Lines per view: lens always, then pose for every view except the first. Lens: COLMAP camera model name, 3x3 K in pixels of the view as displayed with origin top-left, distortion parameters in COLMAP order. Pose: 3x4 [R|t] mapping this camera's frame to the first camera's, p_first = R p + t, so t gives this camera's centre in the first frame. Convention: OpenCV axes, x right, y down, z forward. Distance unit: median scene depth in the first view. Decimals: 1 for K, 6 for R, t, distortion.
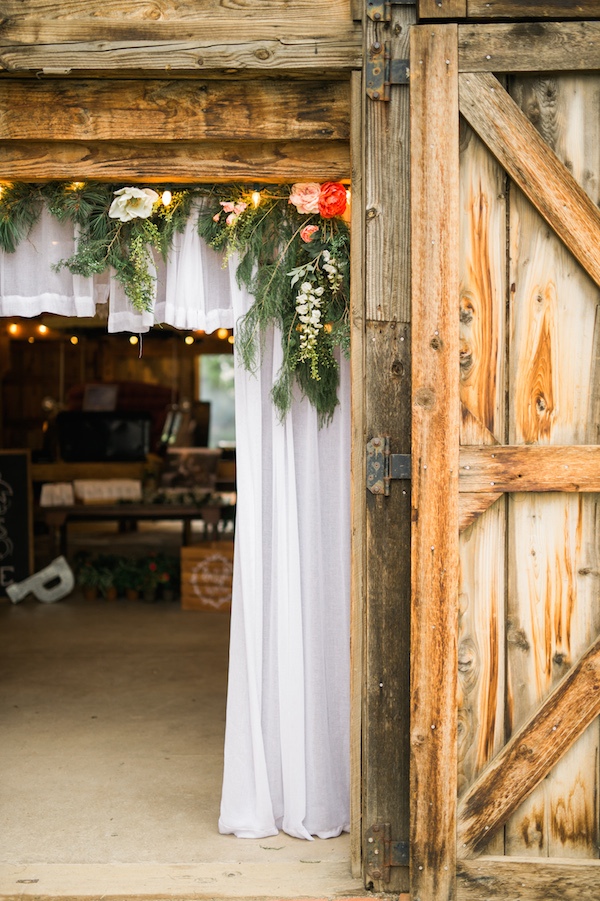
lens RADIAL K [[1271.3, 0, 293.0], [0, 1271.3, 443.9], [0, 0, 1]] dist [0.027398, 0.000000]
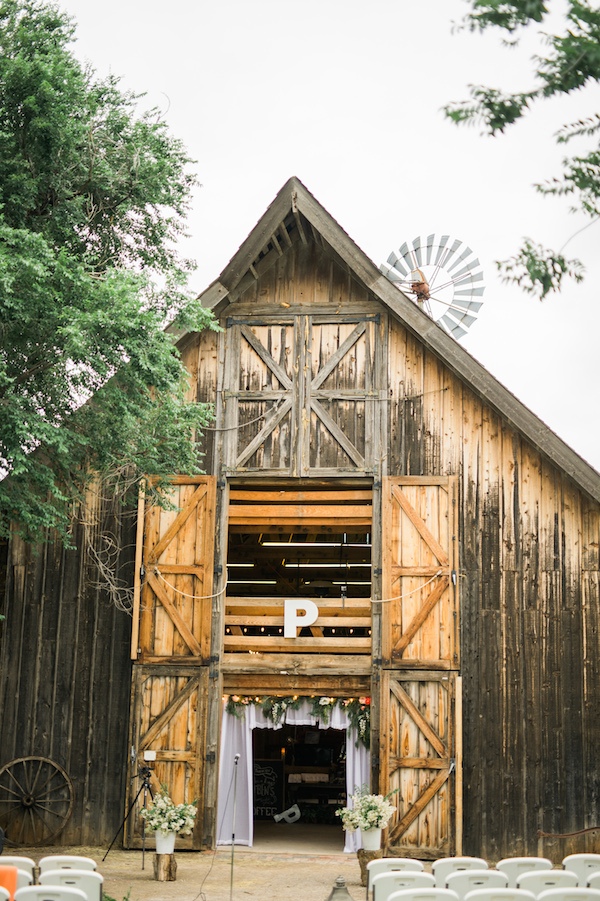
lens RADIAL K [[1271.3, 0, 299.4], [0, 1271.3, 455.5], [0, 0, 1]] dist [0.027398, 0.000000]
pose [[0.988037, -0.005573, -0.154116, 0.519219], [-0.031617, 0.970798, -0.237805, 0.048269], [0.150941, 0.239833, 0.959008, -3.790317]]
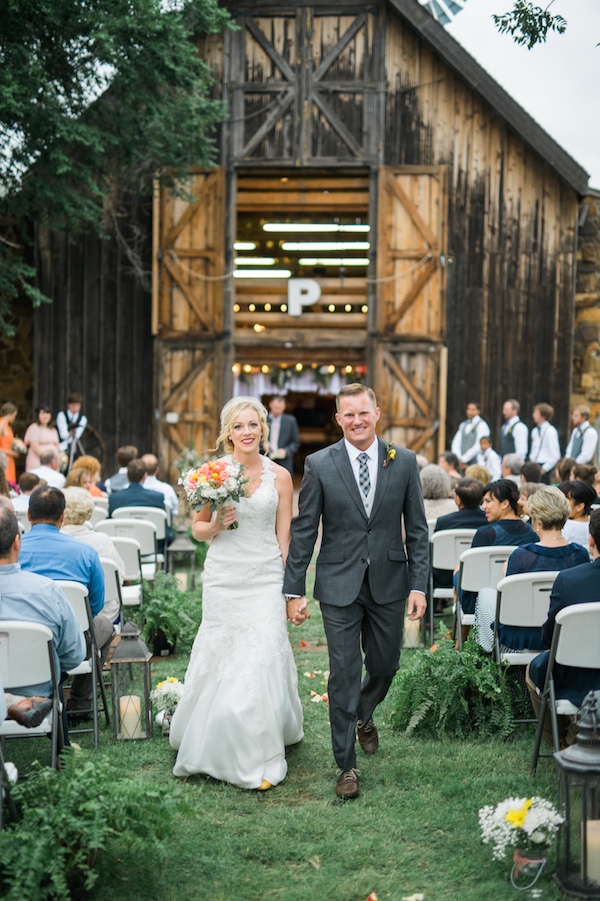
lens RADIAL K [[1271.3, 0, 289.0], [0, 1271.3, 450.8], [0, 0, 1]] dist [0.027398, 0.000000]
pose [[0.989295, 0.027447, -0.143325, 0.503259], [-0.026028, 0.999592, 0.011761, 0.087100], [0.143590, -0.007905, 0.989606, -4.340005]]
